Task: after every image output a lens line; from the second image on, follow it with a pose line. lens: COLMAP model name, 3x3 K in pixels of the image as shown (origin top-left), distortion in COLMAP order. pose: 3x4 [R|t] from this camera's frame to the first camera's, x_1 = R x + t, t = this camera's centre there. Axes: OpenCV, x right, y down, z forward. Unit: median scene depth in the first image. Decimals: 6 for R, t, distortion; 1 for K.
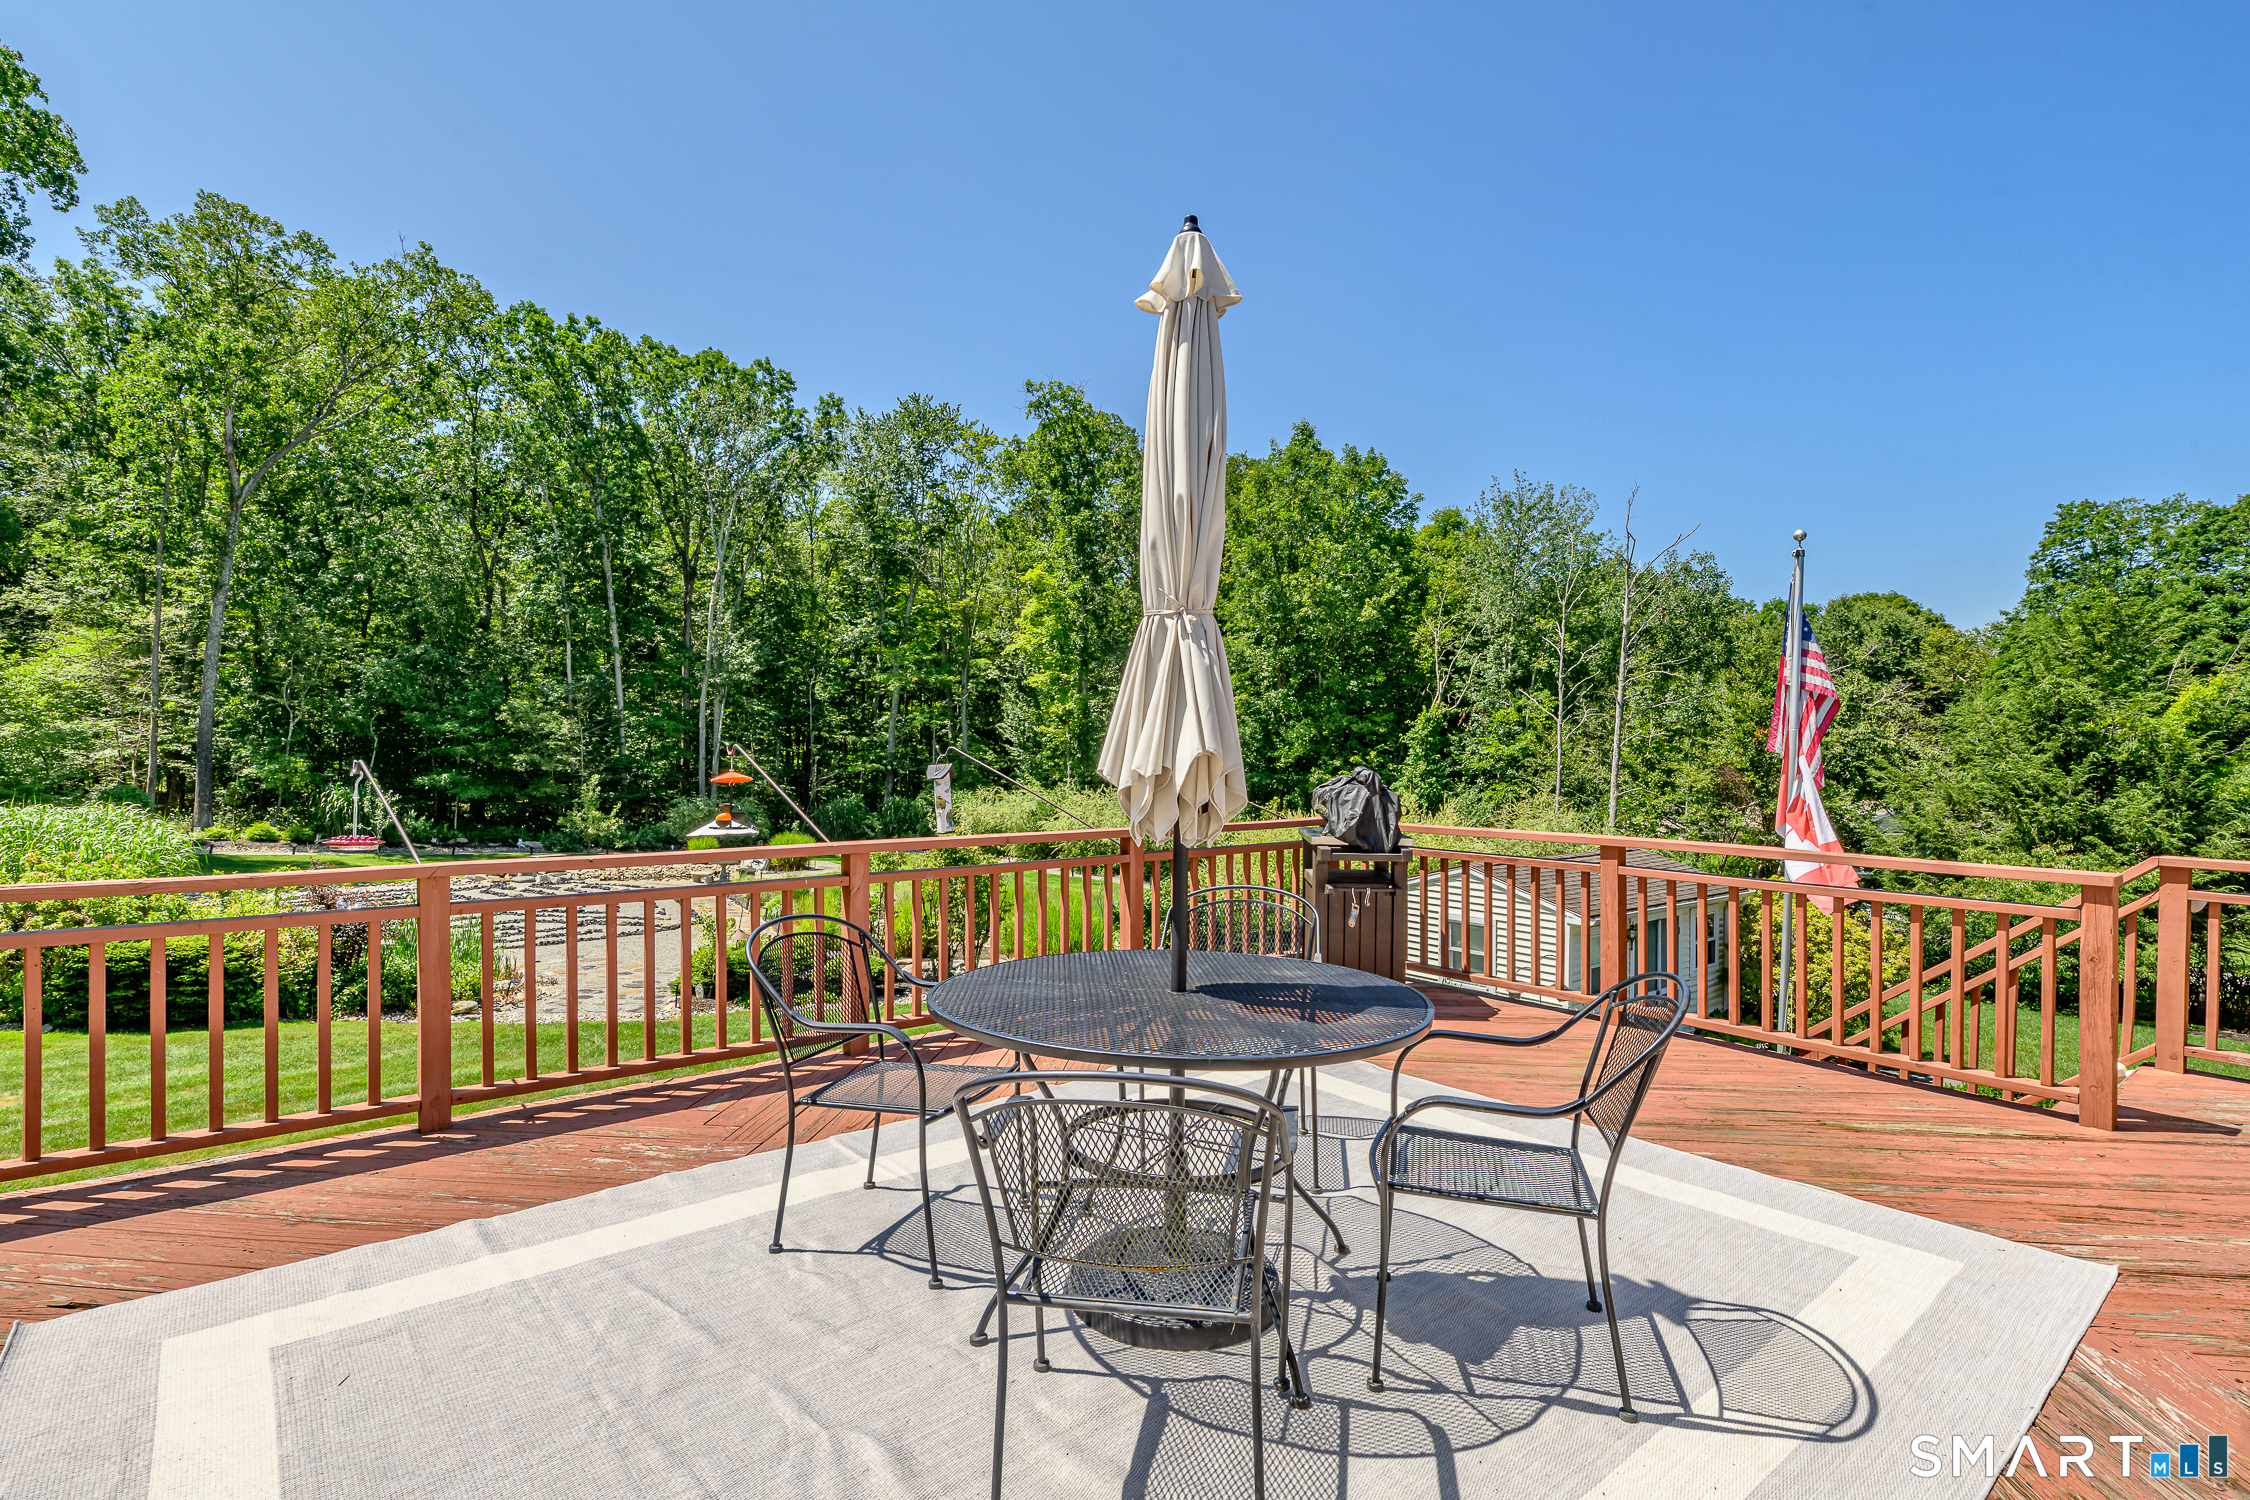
lens RADIAL K [[1117.5, 0, 1125.0], [0, 1117.5, 750.0], [0, 0, 1]] dist [0.000112, 0.000257]
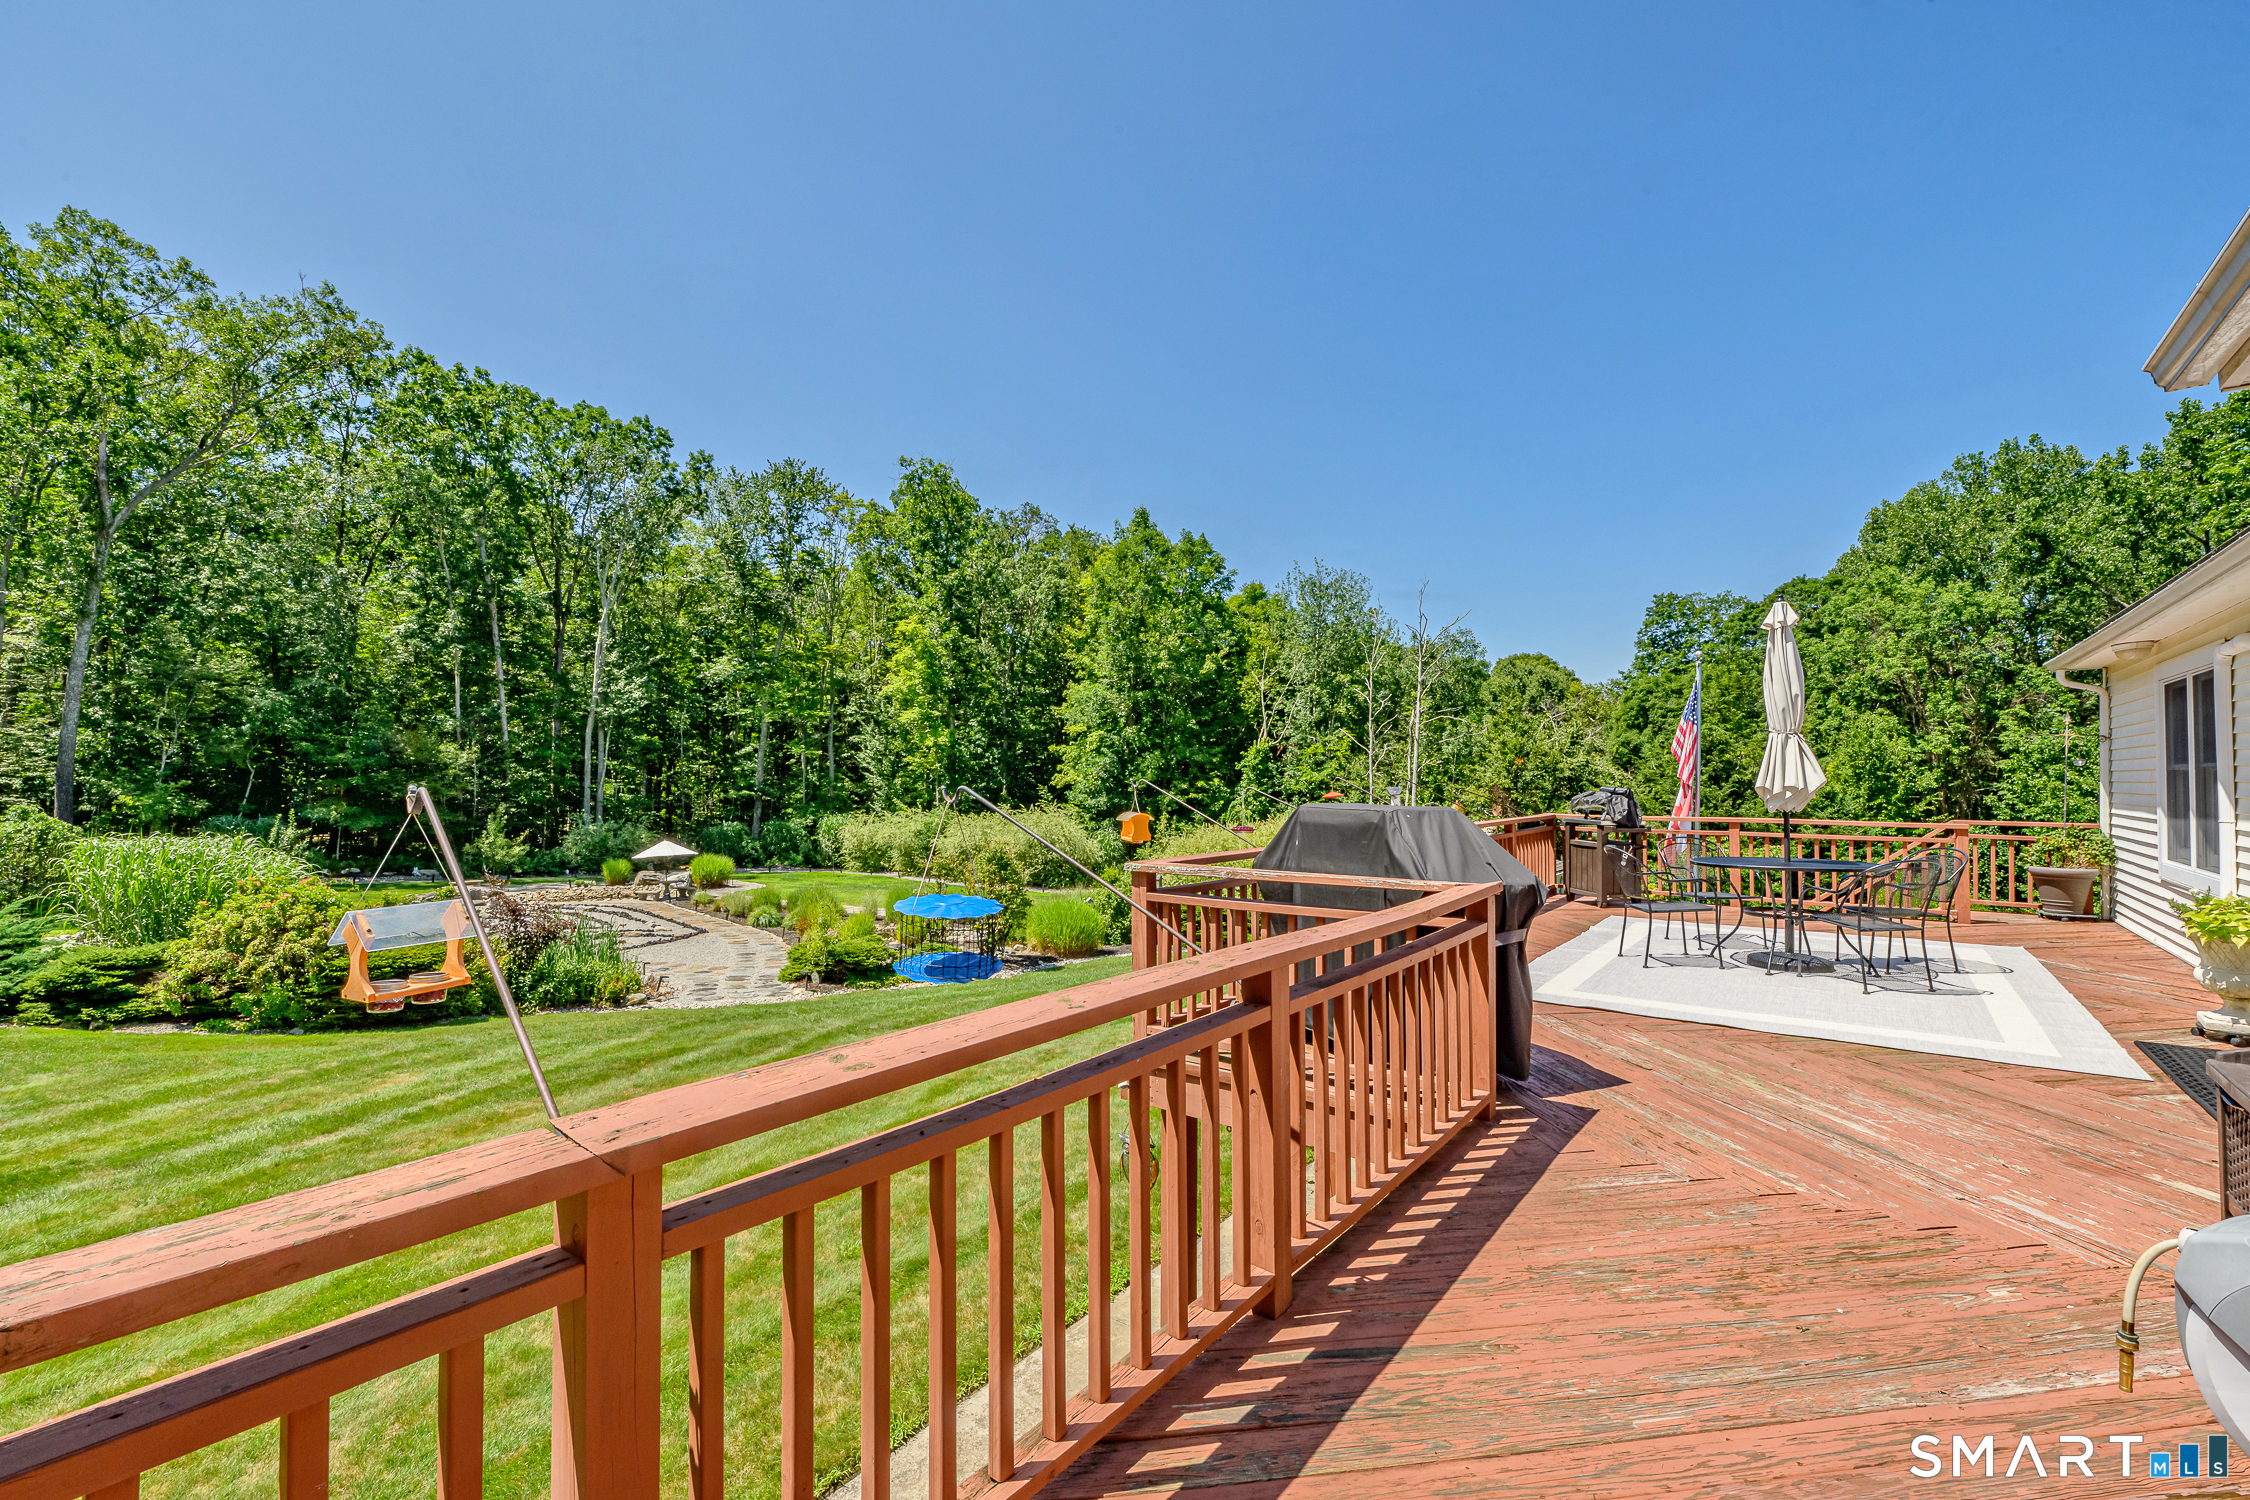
lens RADIAL K [[1025.5, 0, 1125.0], [0, 1025.5, 750.0], [0, 0, 1]] dist [-0.000032, 0.000365]
pose [[0.968685, -0.000542, 0.248293, -0.136040], [0.006826, 0.999678, -0.024448, -0.001140], [-0.248199, 0.025377, 0.968377, -0.073394]]
